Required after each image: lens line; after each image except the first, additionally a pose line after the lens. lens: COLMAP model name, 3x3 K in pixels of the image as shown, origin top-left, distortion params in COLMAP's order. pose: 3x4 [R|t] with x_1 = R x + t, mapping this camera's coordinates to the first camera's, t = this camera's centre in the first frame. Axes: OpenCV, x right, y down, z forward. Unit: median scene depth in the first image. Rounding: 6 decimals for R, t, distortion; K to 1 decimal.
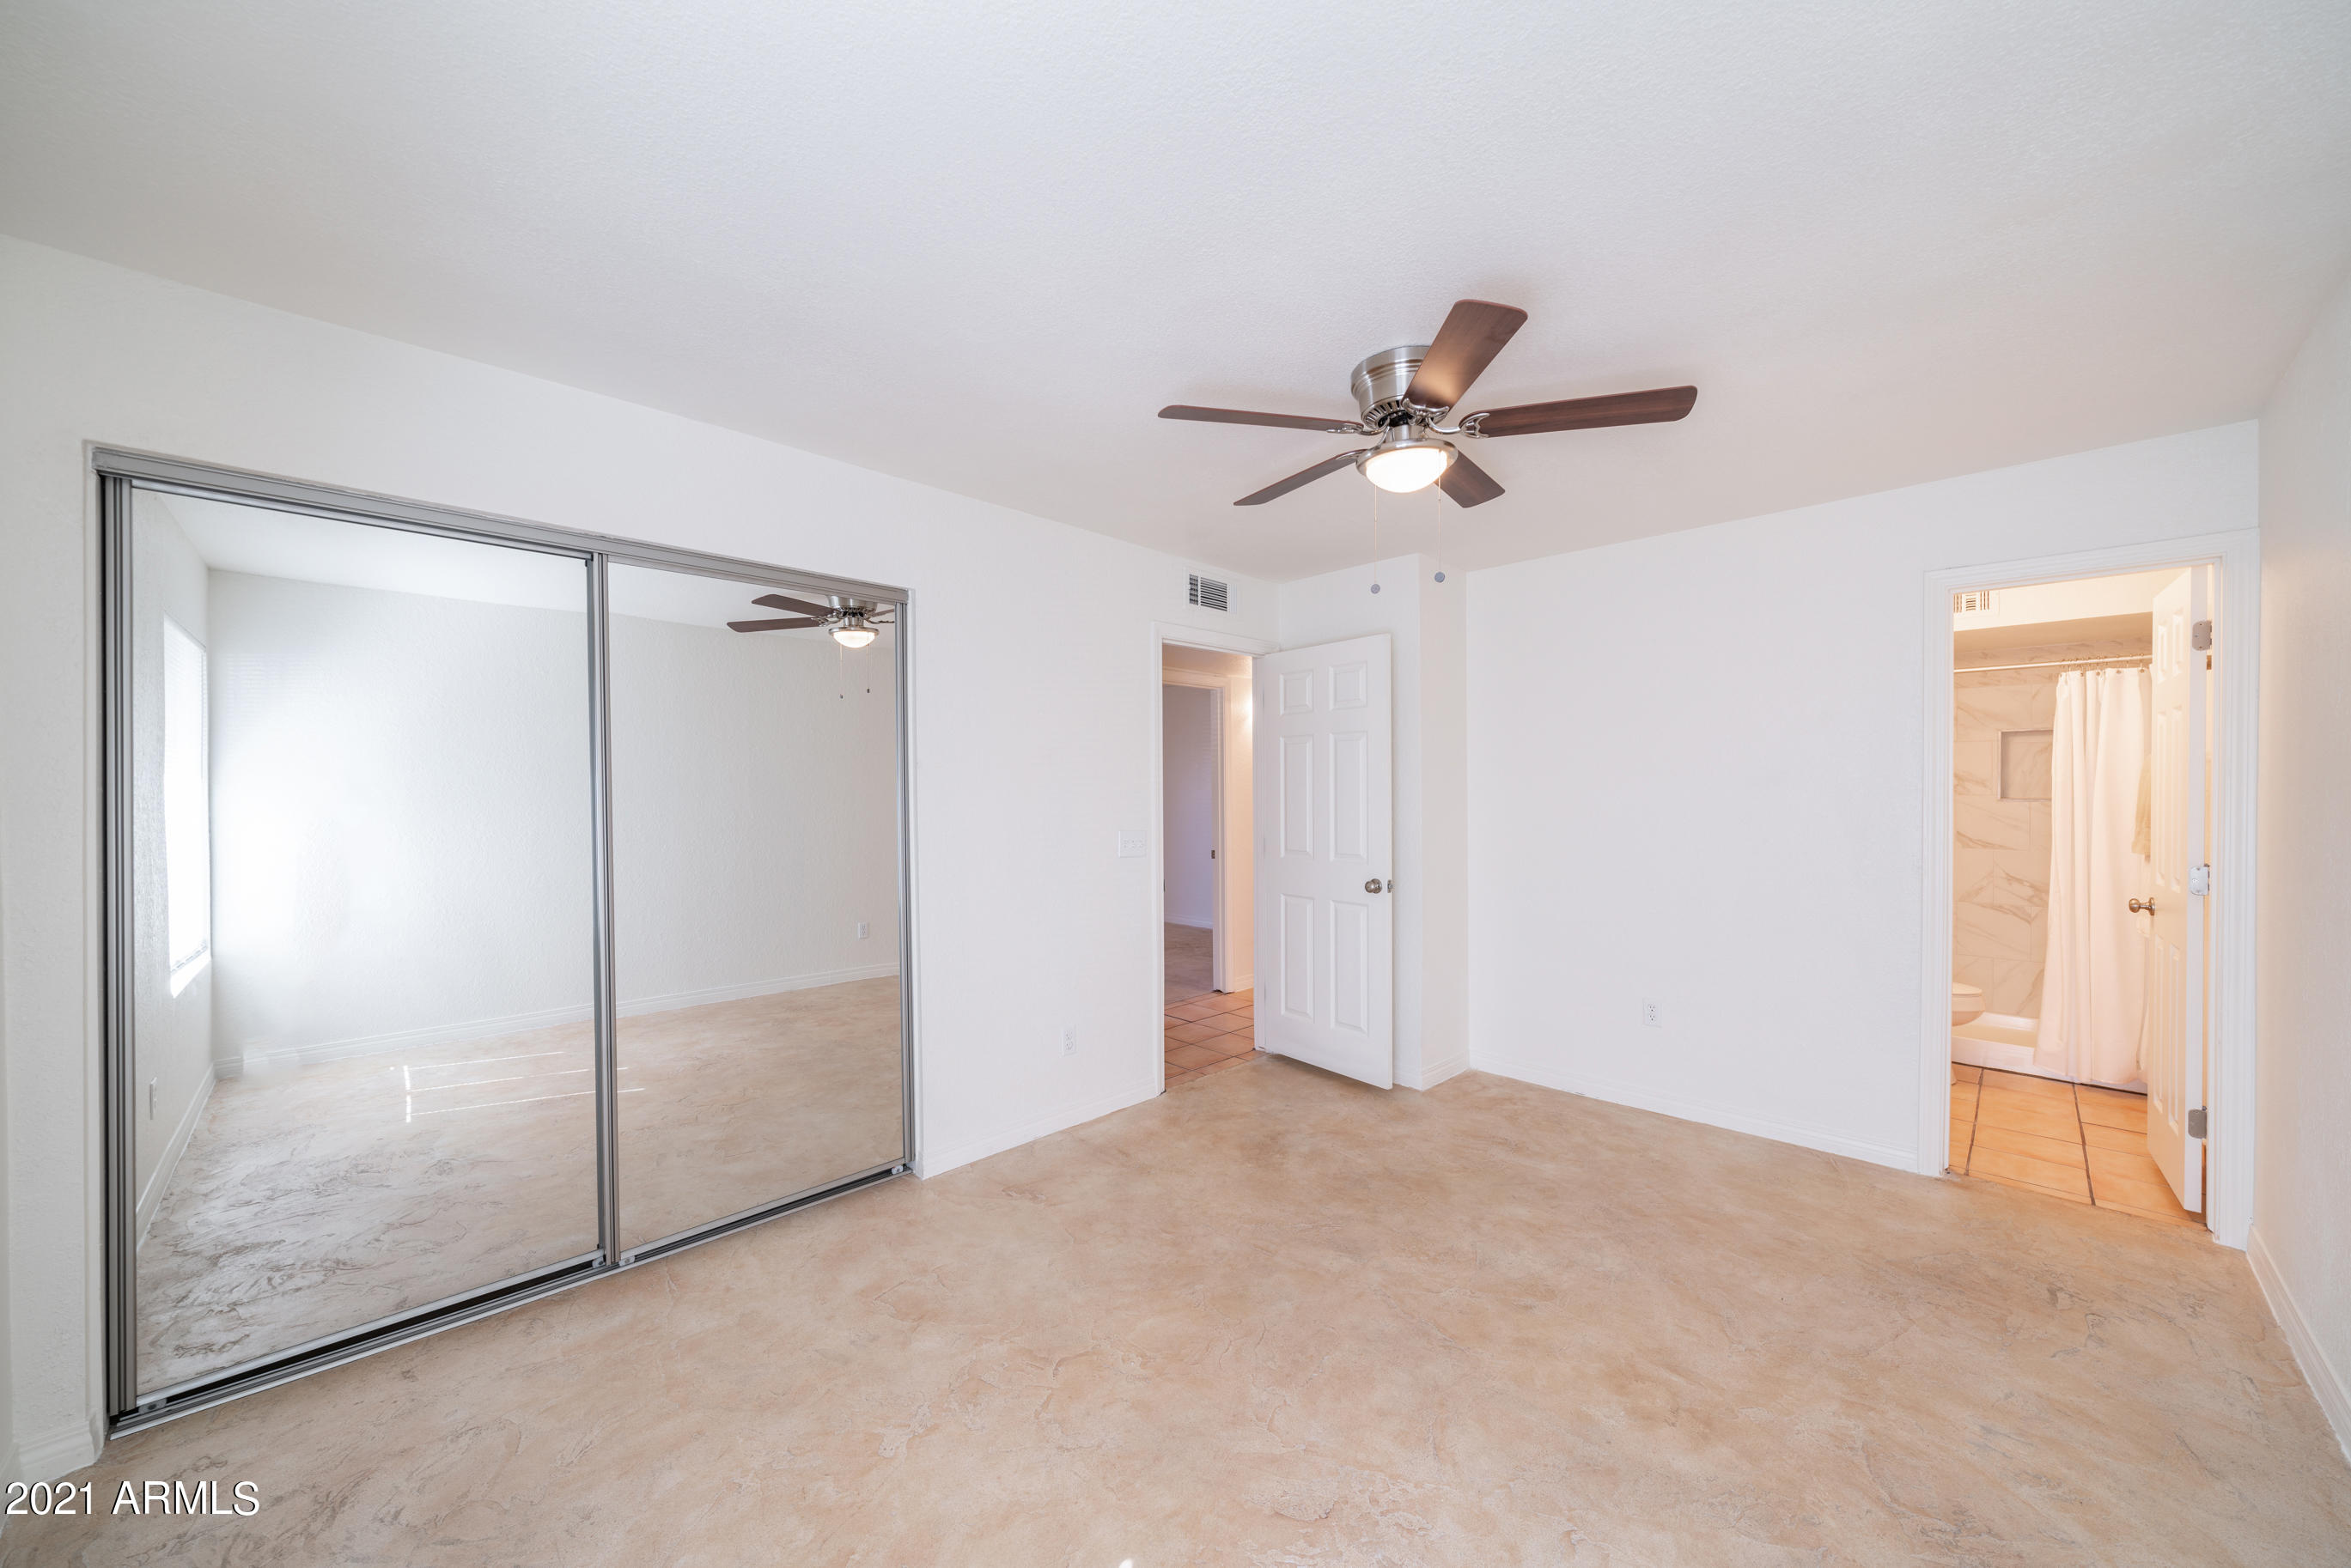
lens RADIAL K [[855.2, 0, 1173.8], [0, 855.2, 788.1], [0, 0, 1]] dist [-0.001330, -0.000010]
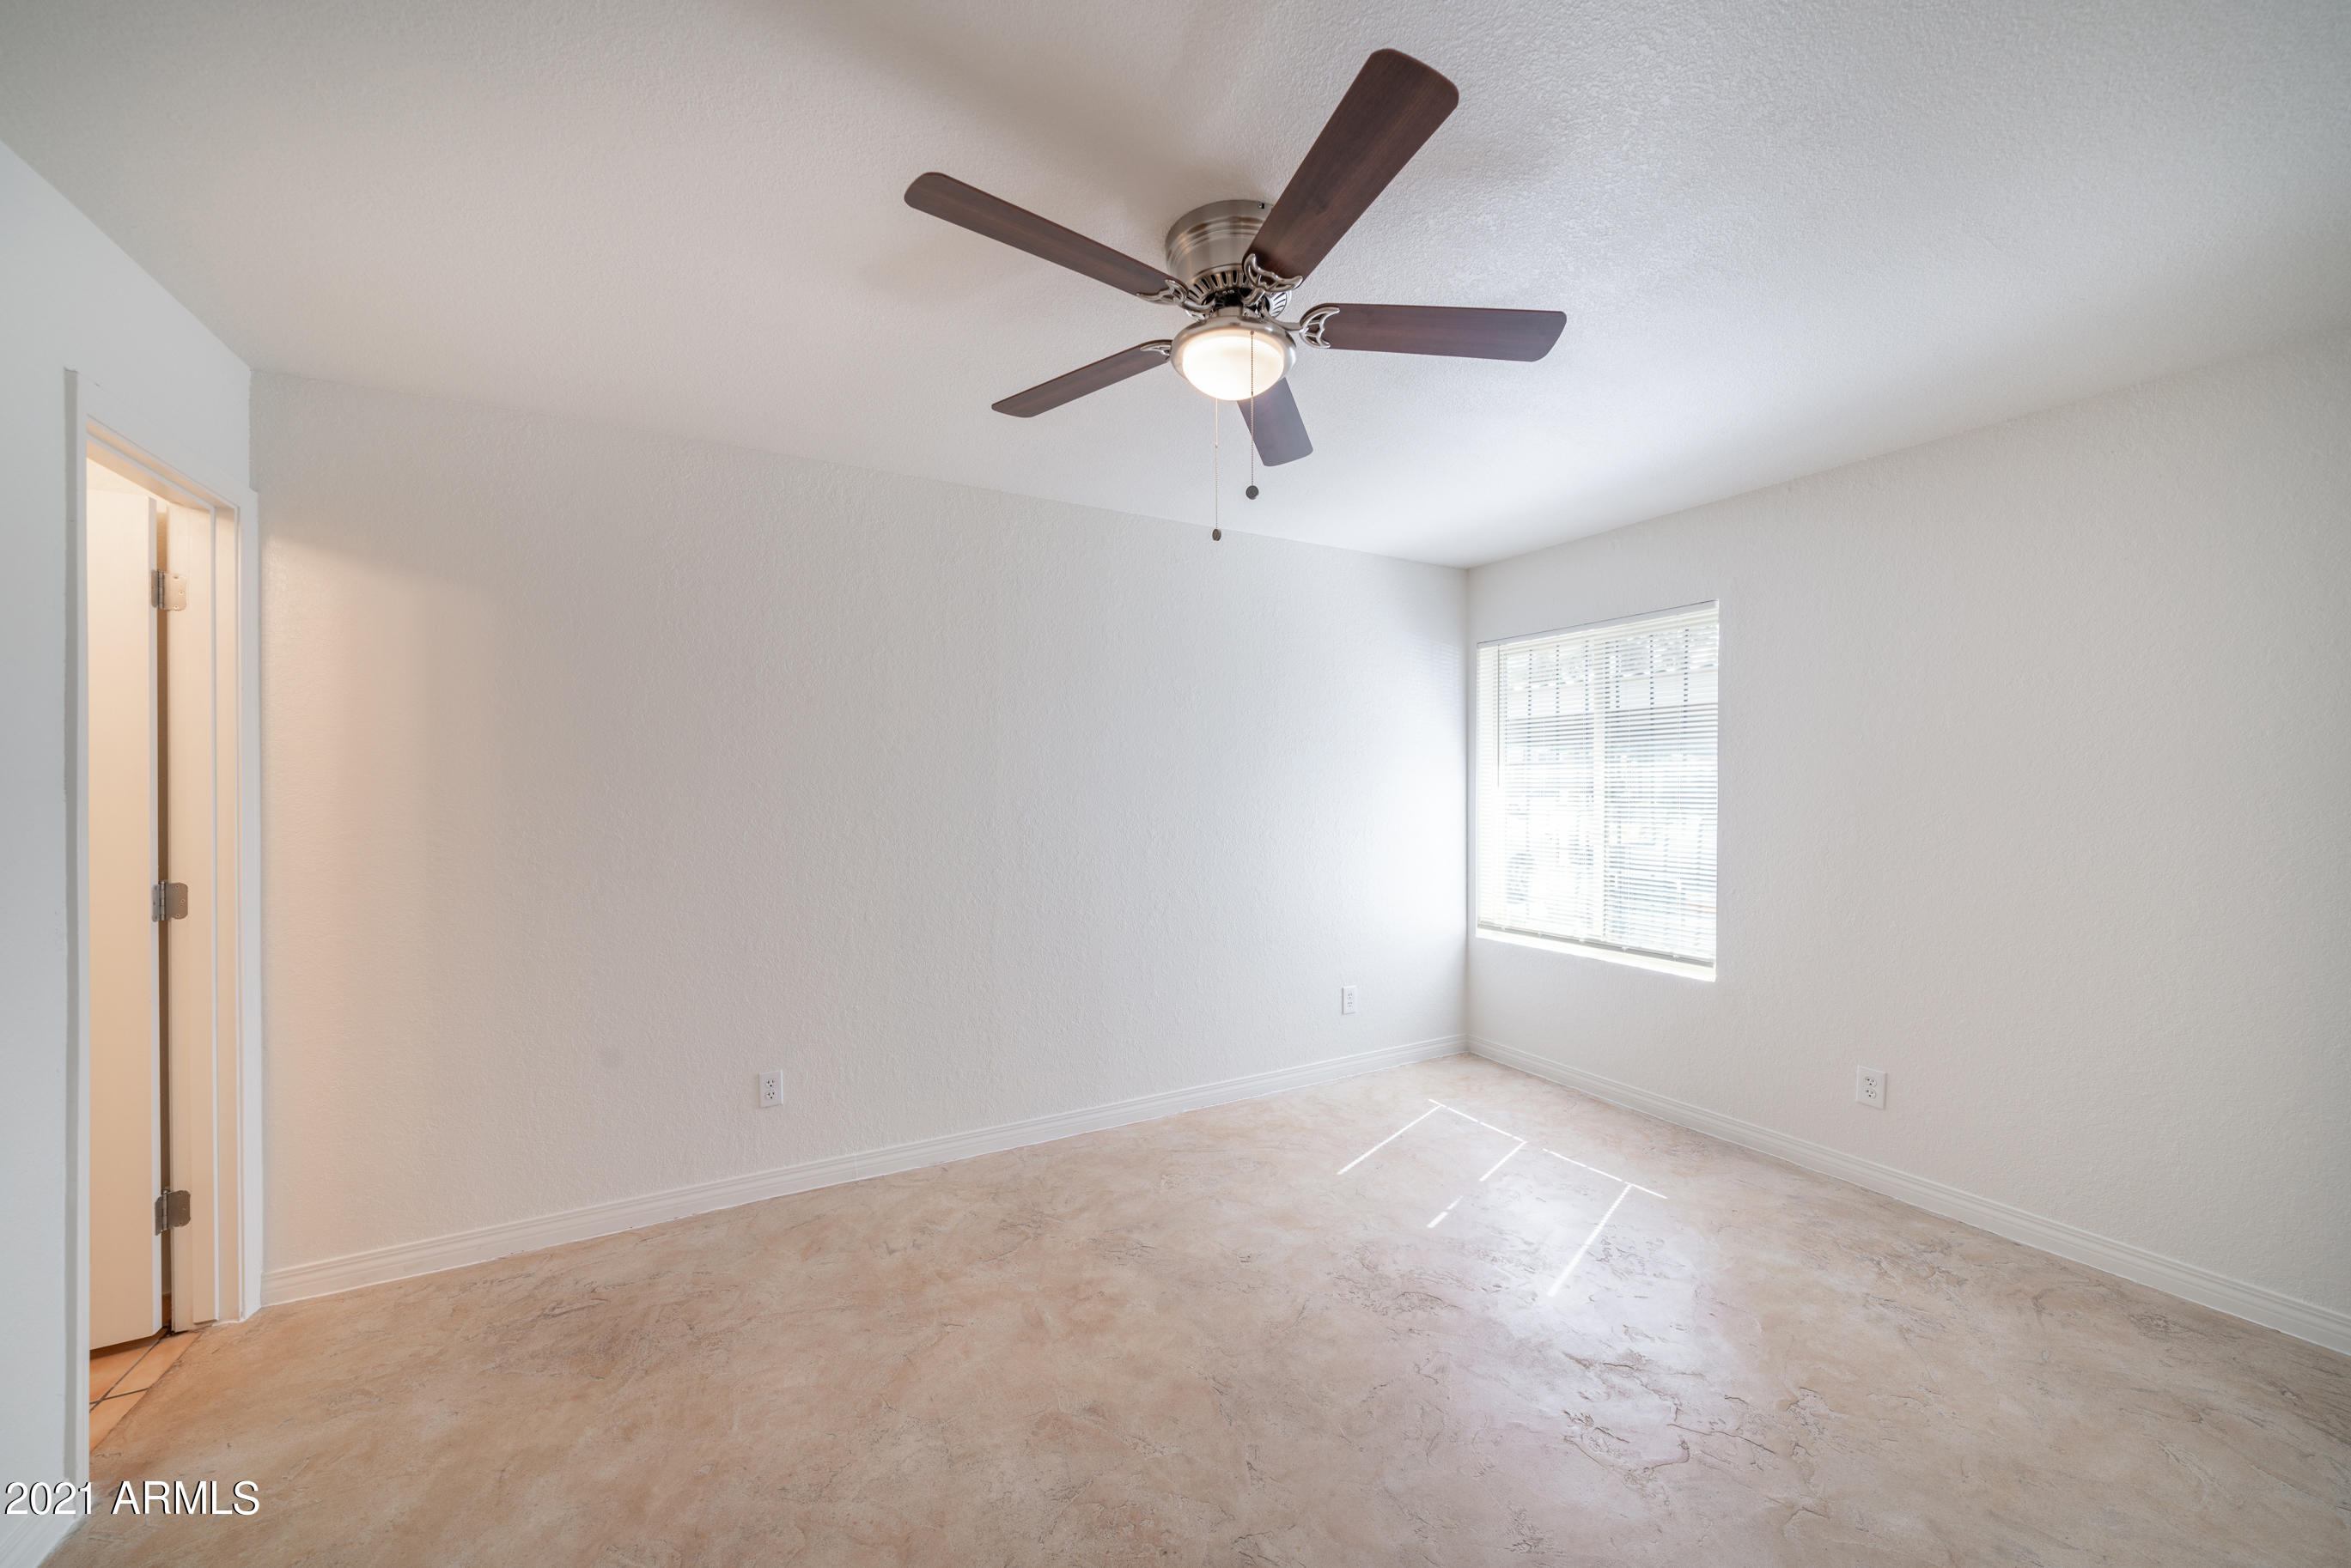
lens RADIAL K [[855.2, 0, 1189.1], [0, 855.2, 787.9], [0, 0, 1]] dist [-0.001330, -0.000010]
pose [[-0.964422, 0.002142, 0.264358, 0.107181], [0.002674, 0.999995, 0.001651, 0.006840], [-0.264353, 0.002299, -0.964423, 1.795321]]
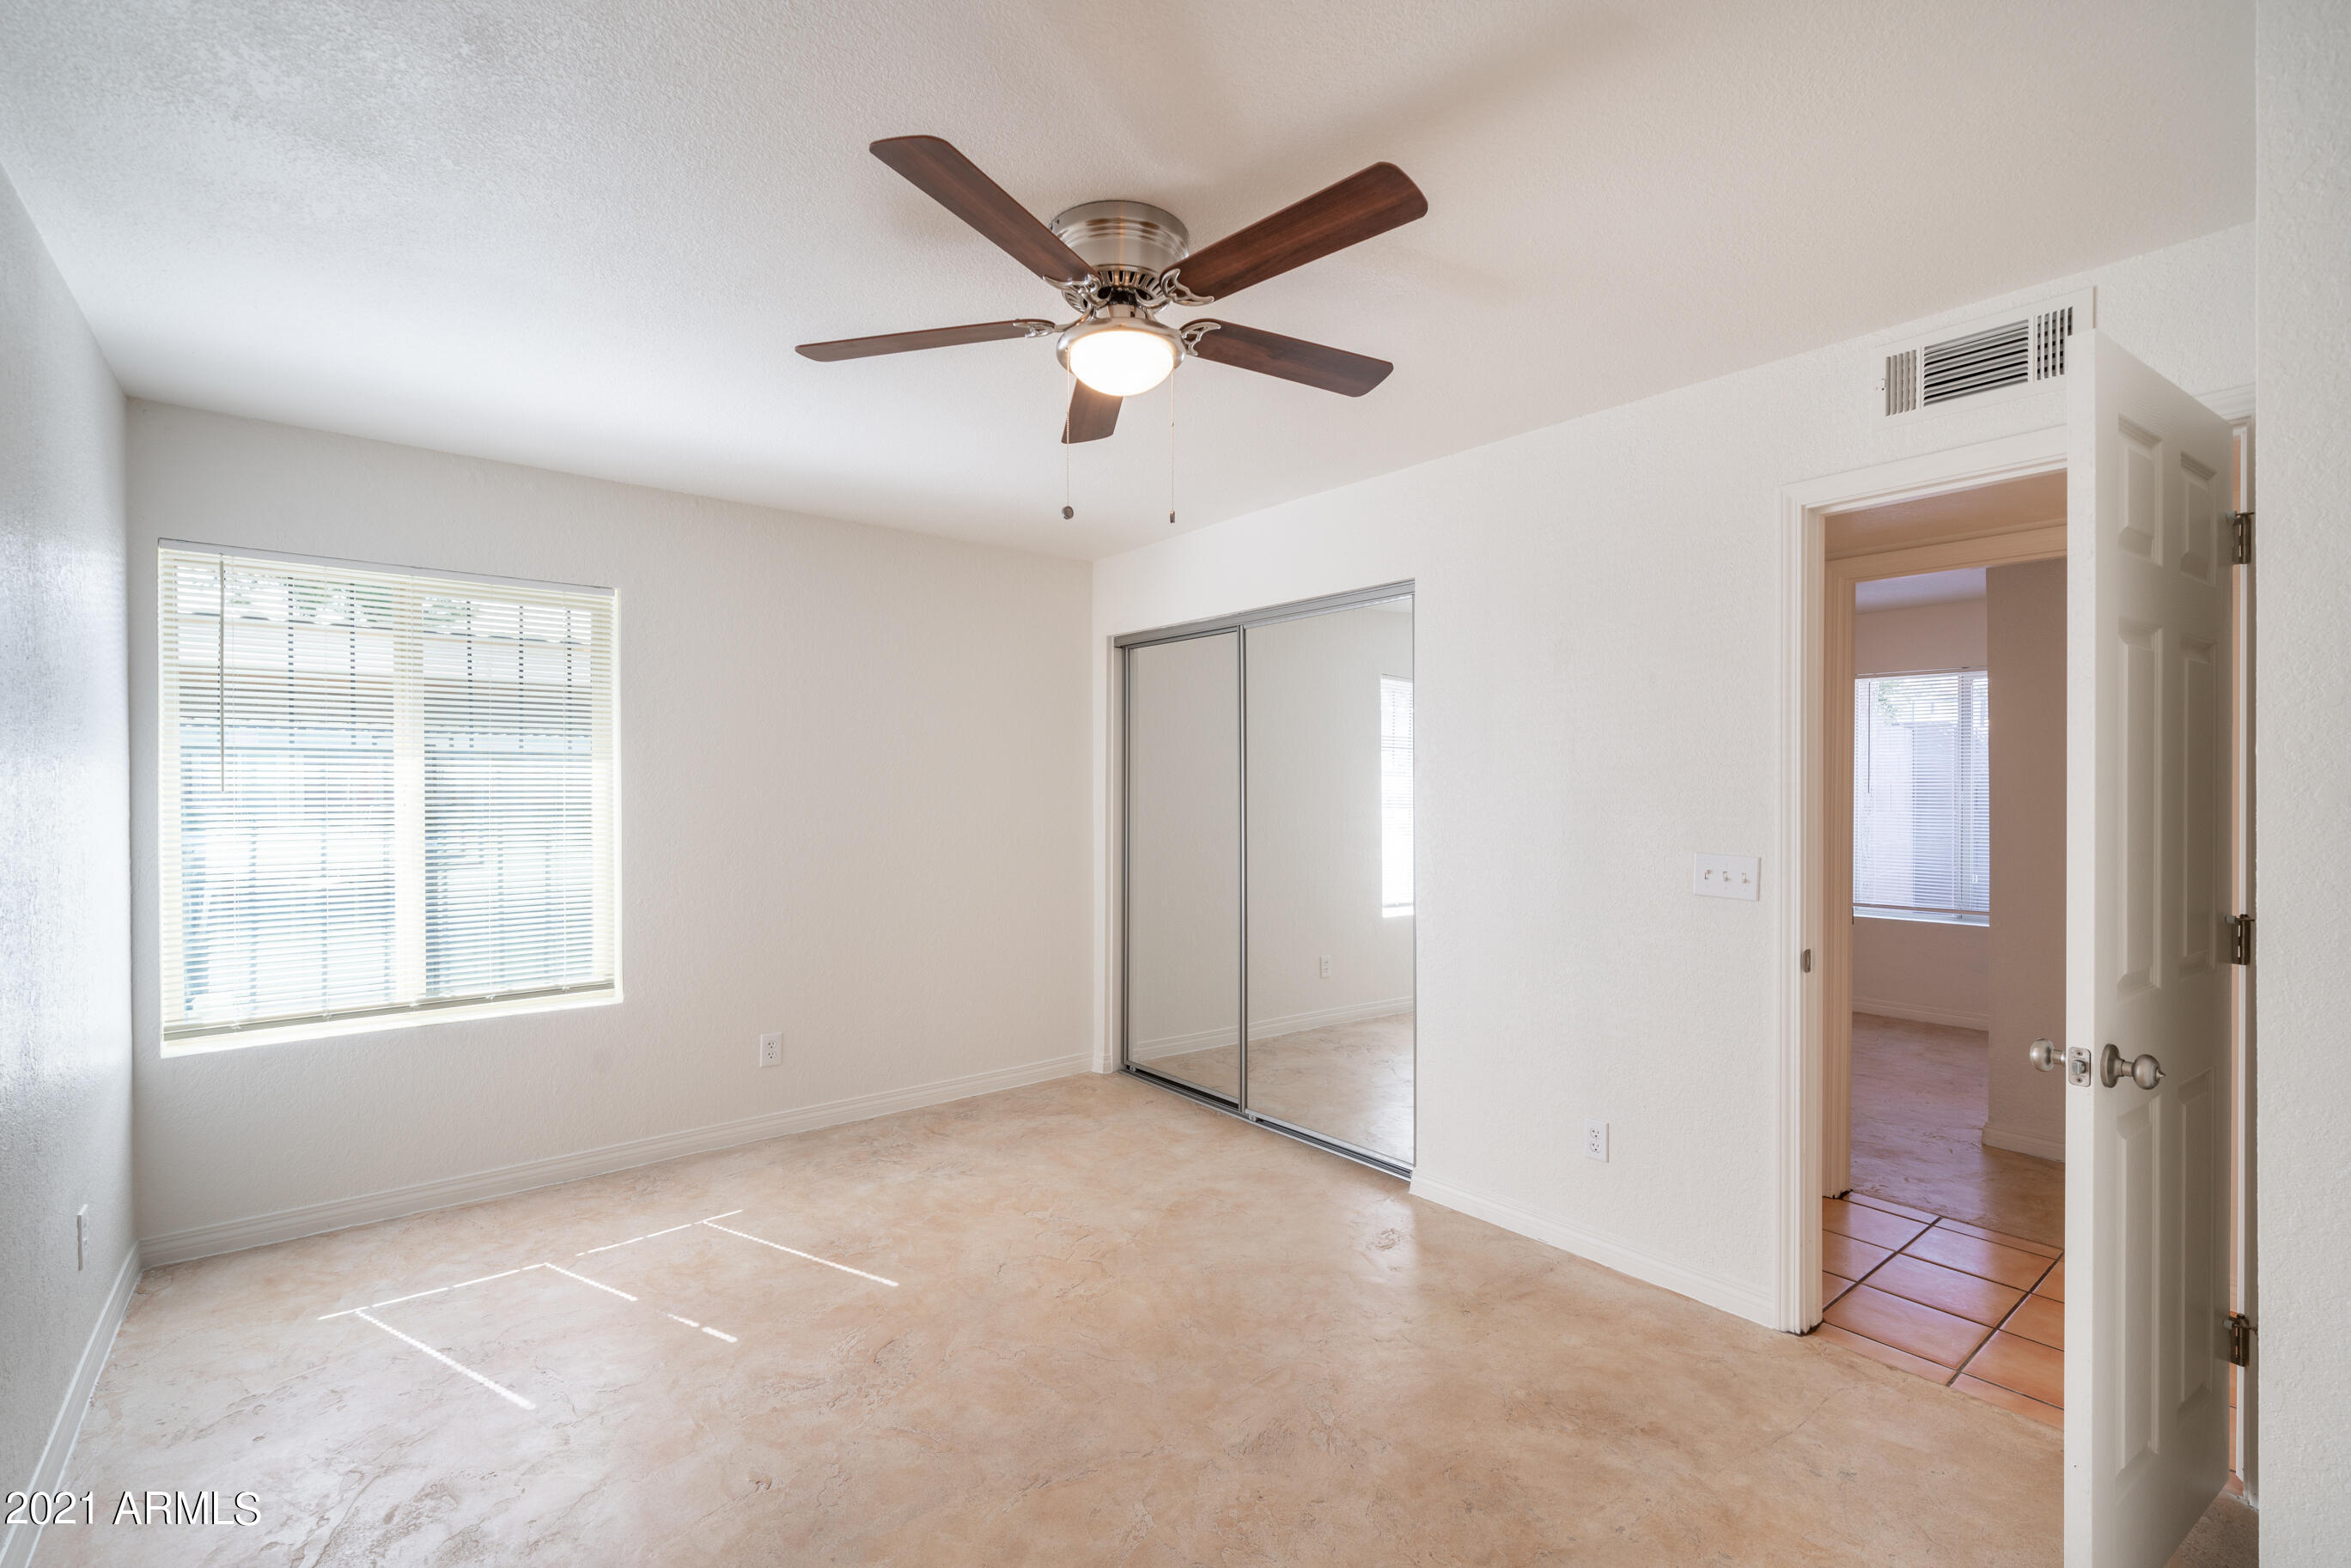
lens RADIAL K [[1034.4, 0, 1175.5], [0, 1034.4, 793.6], [0, 0, 1]] dist [-0.001922, 0.000218]
pose [[-0.102857, 0.005489, -0.994681, 1.198704], [0.000599, 0.999985, 0.005456, 0.004803], [0.994696, -0.000035, -0.102859, 1.163725]]
